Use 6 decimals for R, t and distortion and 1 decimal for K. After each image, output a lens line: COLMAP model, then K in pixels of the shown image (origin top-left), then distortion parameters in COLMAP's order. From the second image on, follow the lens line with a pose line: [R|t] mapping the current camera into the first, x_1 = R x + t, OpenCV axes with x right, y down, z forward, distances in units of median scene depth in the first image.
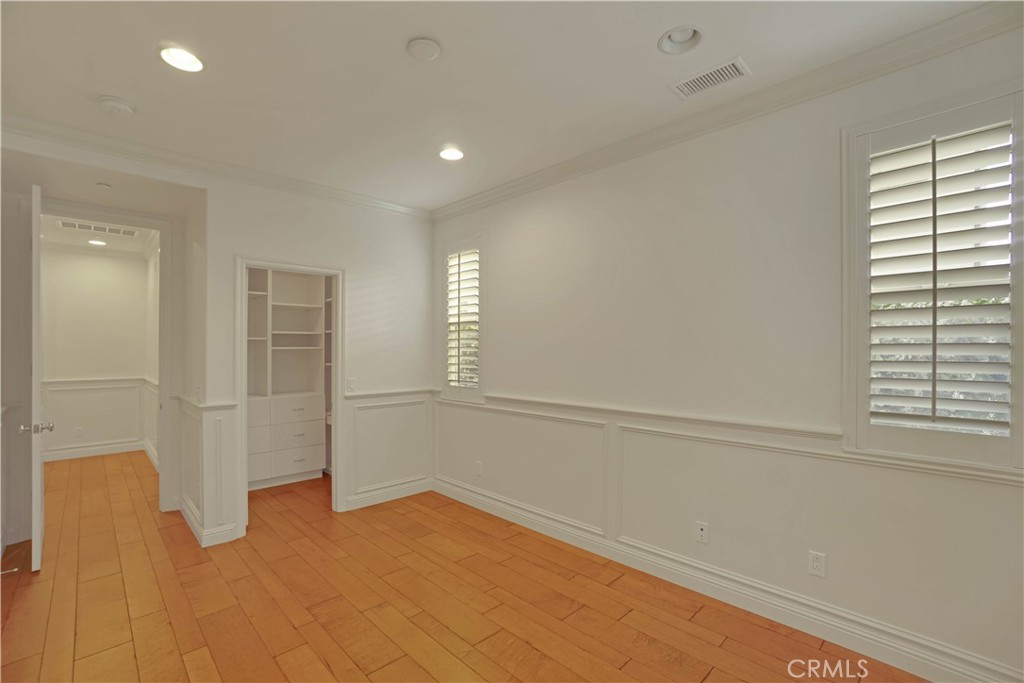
lens RADIAL K [[465.5, 0, 511.9], [0, 465.5, 347.3], [0, 0, 1]] dist [-0.002566, 0.000117]
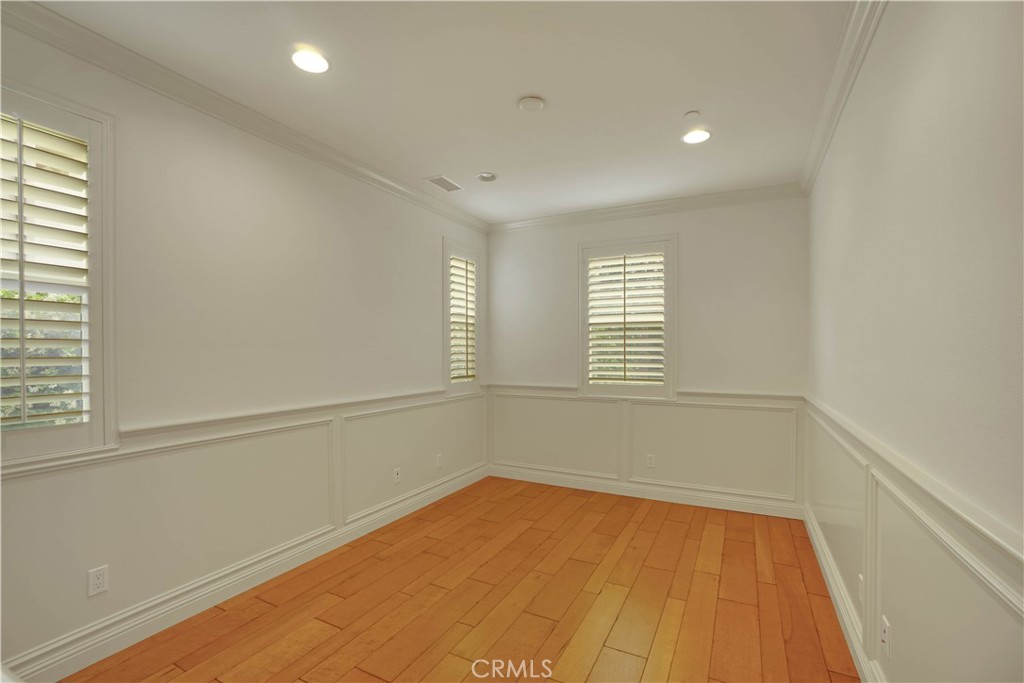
lens RADIAL K [[465.5, 0, 512.5], [0, 465.5, 345.3], [0, 0, 1]] dist [-0.002566, 0.000117]
pose [[-0.313235, 0.010371, 0.949619, -0.930312], [-0.004147, 0.999916, -0.012288, 0.013052], [-0.949667, -0.007787, -0.313166, 0.981941]]
